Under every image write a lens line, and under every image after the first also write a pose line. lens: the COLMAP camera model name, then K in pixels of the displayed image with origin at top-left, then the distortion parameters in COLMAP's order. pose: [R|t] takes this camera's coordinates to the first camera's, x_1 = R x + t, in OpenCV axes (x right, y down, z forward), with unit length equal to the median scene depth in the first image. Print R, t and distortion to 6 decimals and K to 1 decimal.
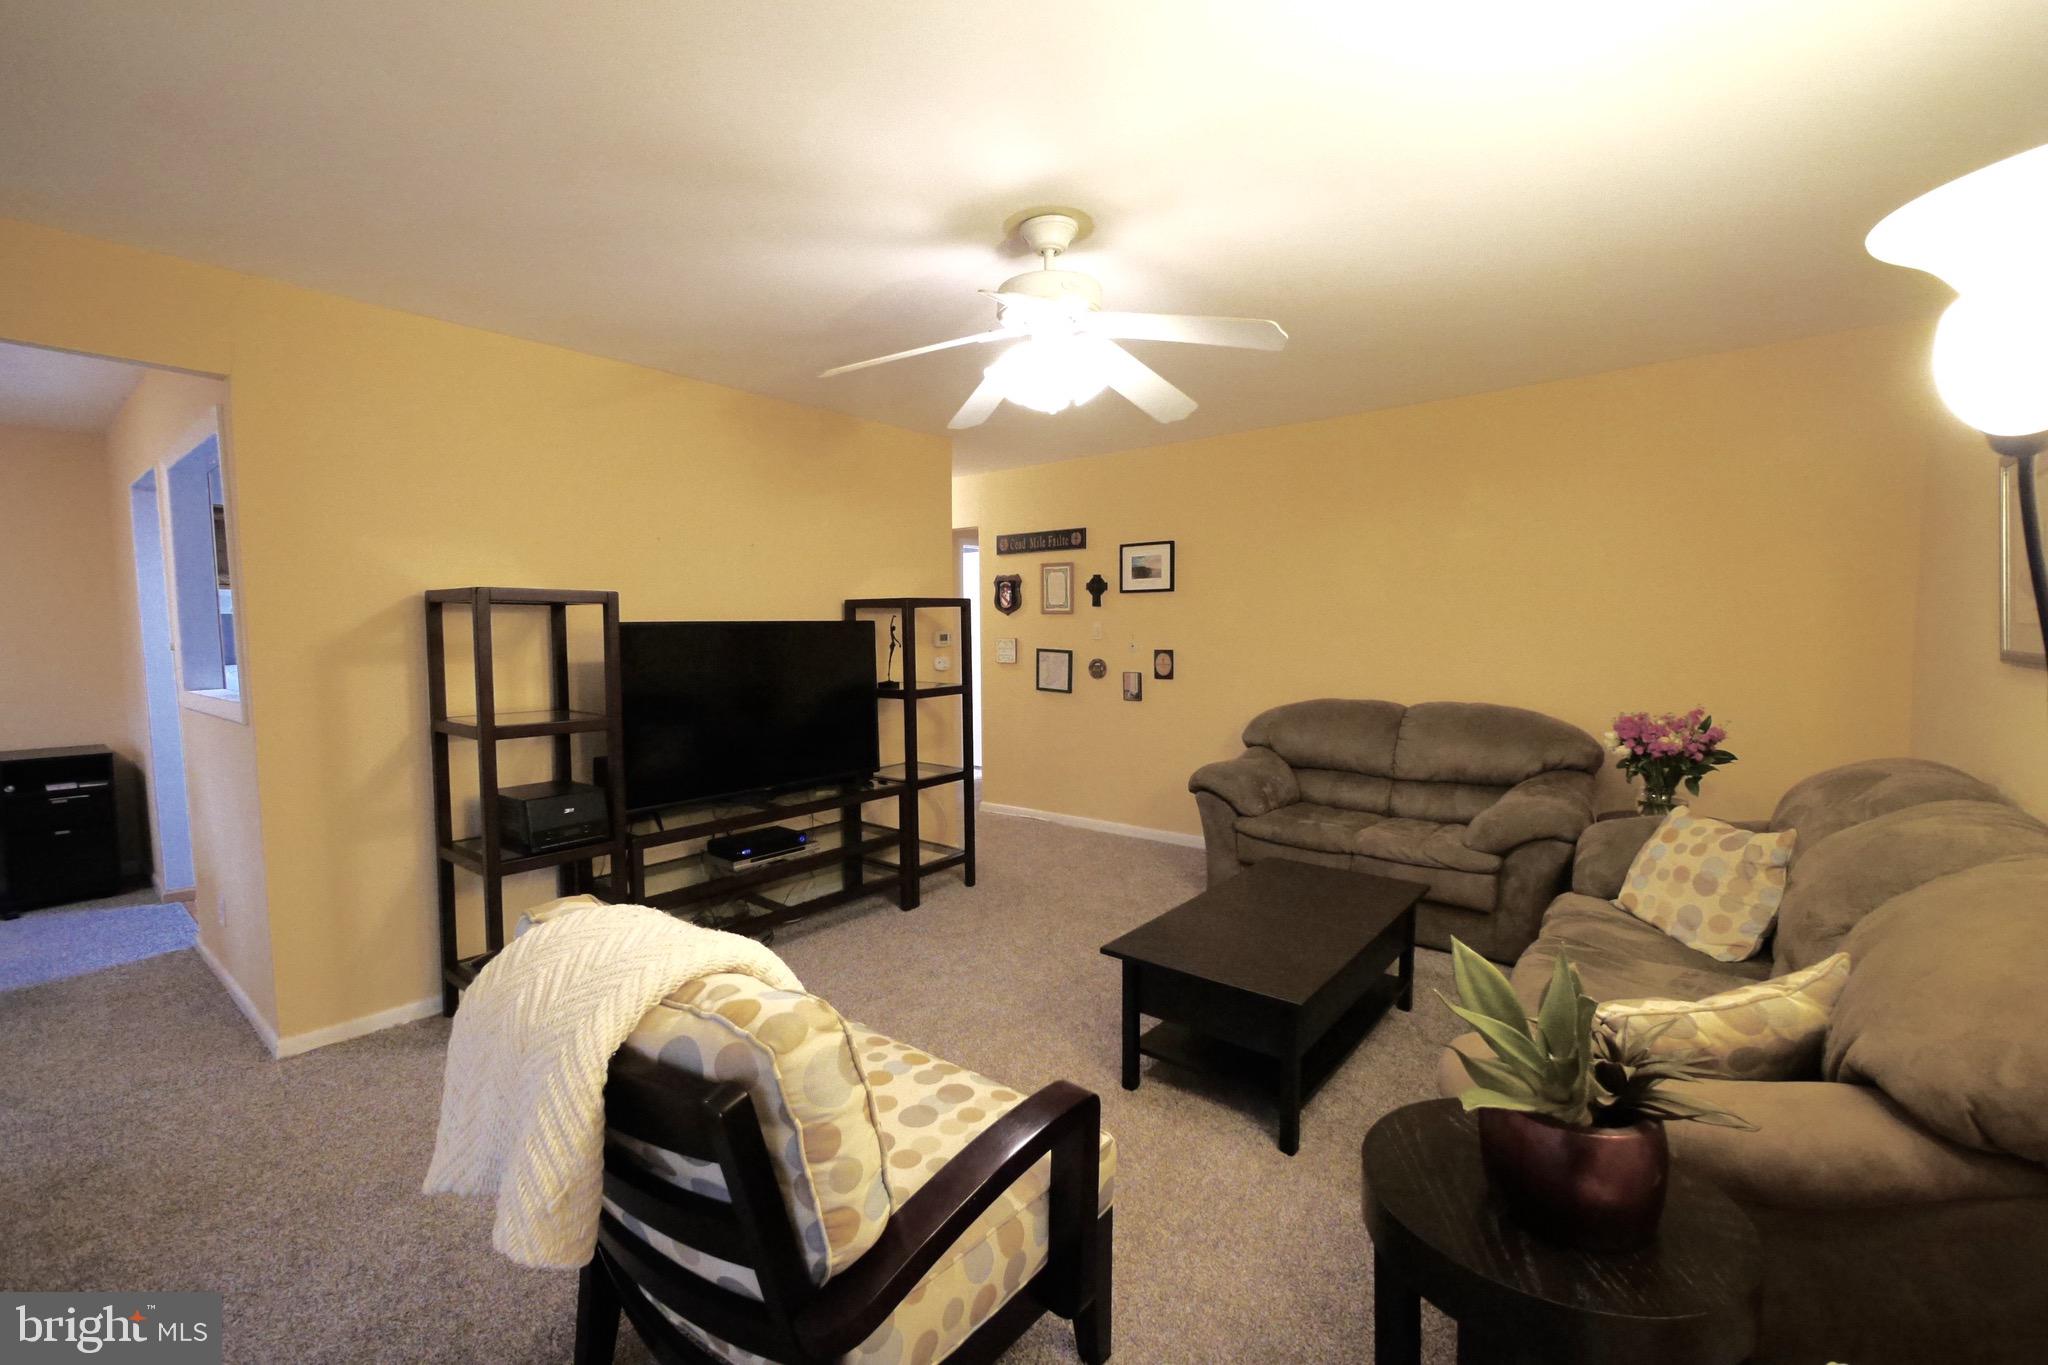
lens RADIAL K [[864.8, 0, 1021.9], [0, 864.8, 687.5], [0, 0, 1]] dist [-0.003709, 0.000211]
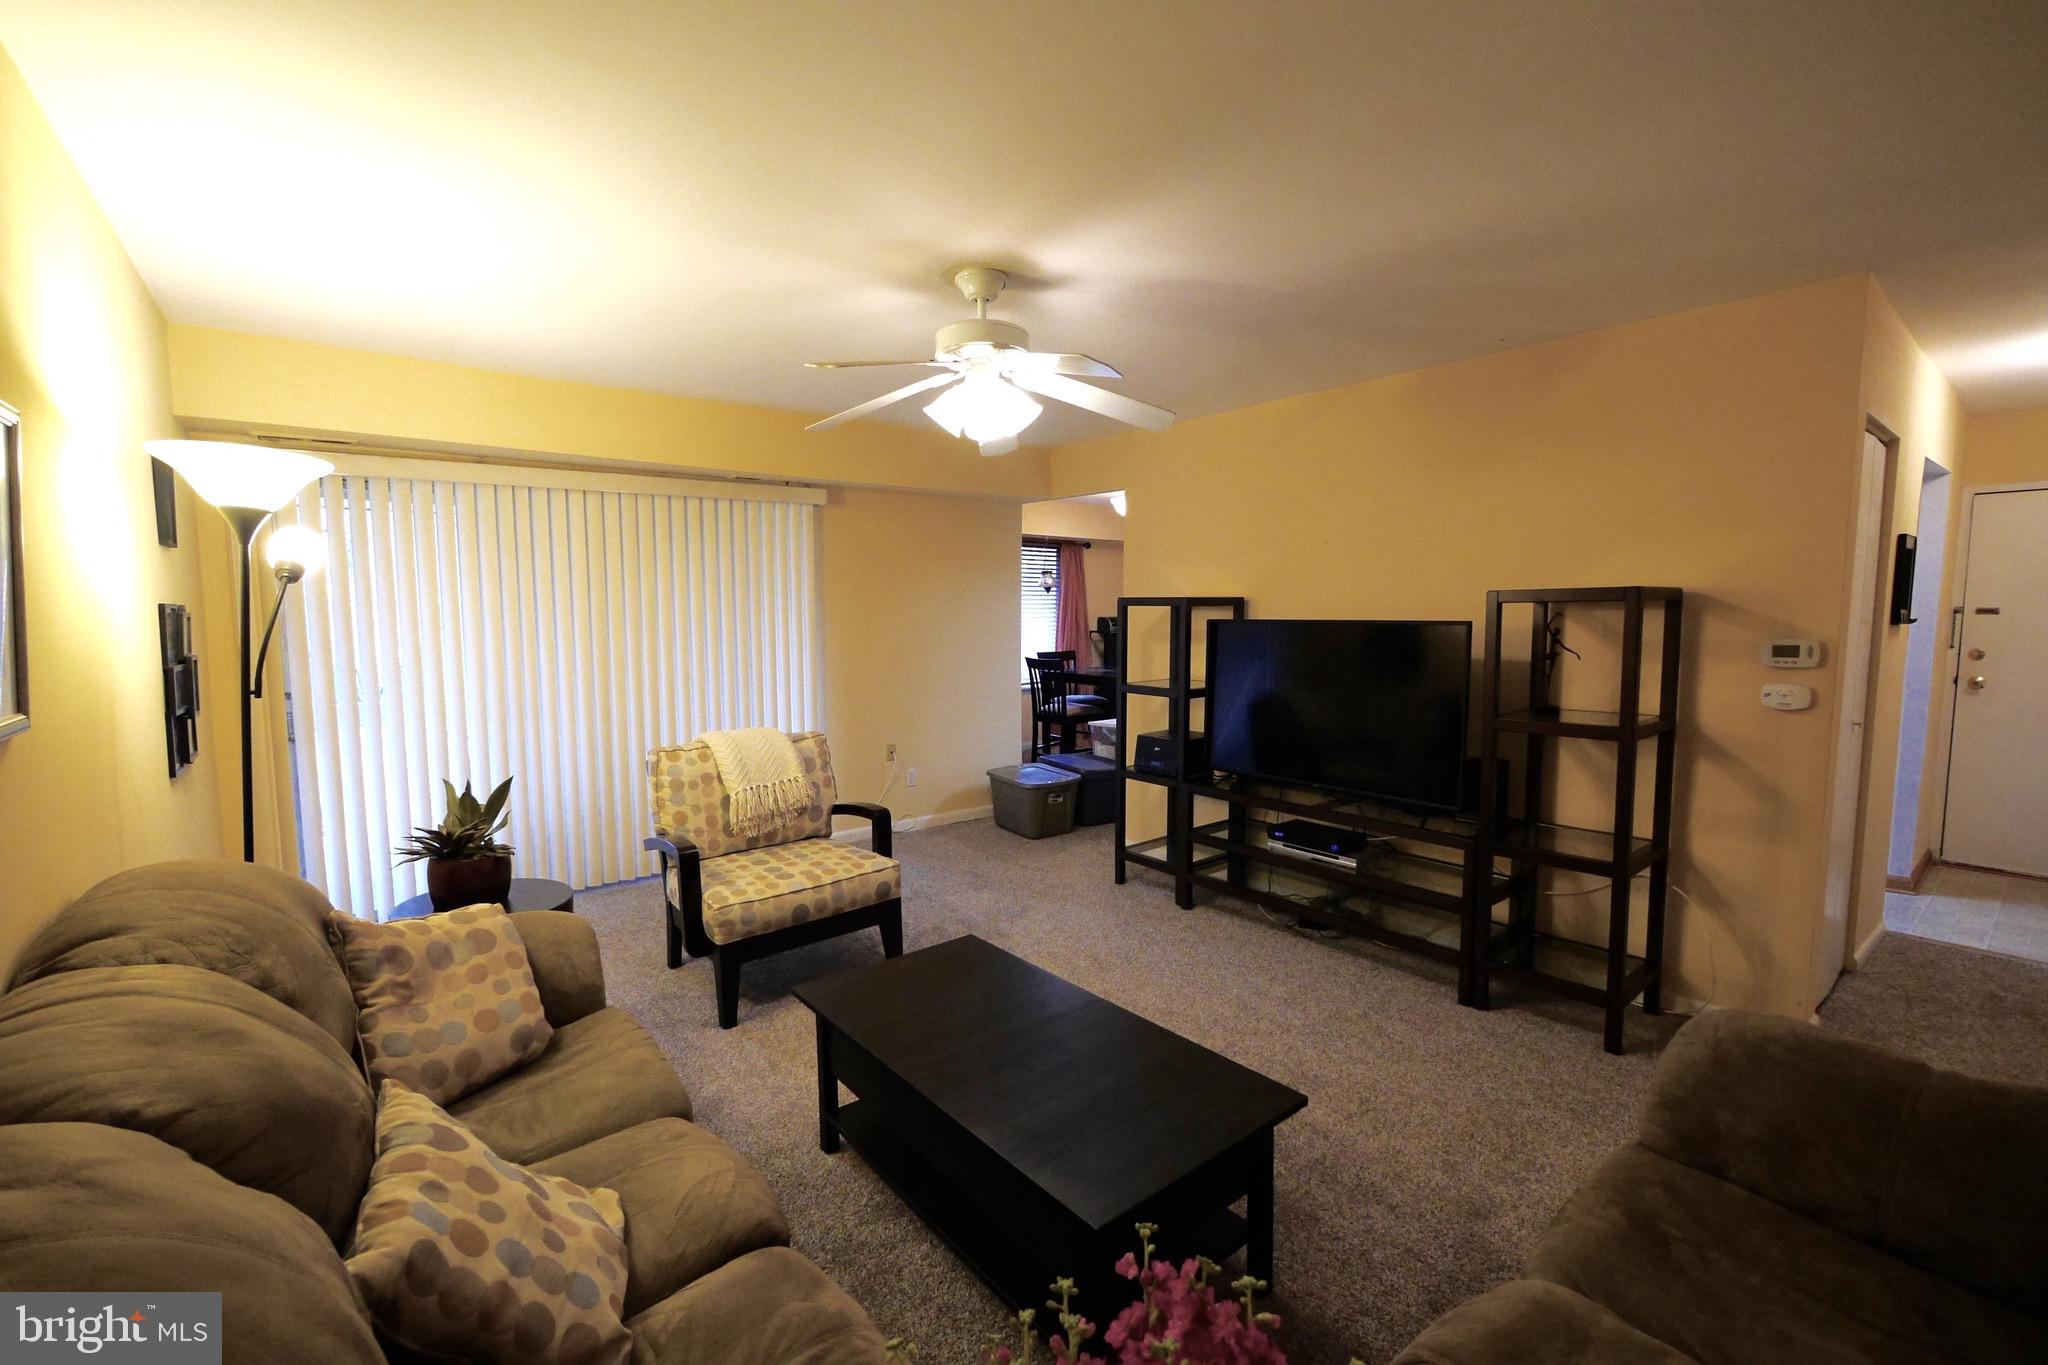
lens RADIAL K [[864.7, 0, 1018.4], [0, 864.7, 686.7], [0, 0, 1]] dist [-0.003264, -0.000441]
pose [[-0.216942, 0.096337, -0.971419, 0.658560], [-0.063152, 0.991649, 0.112446, -0.078466], [0.974140, 0.085741, -0.209047, 0.755017]]
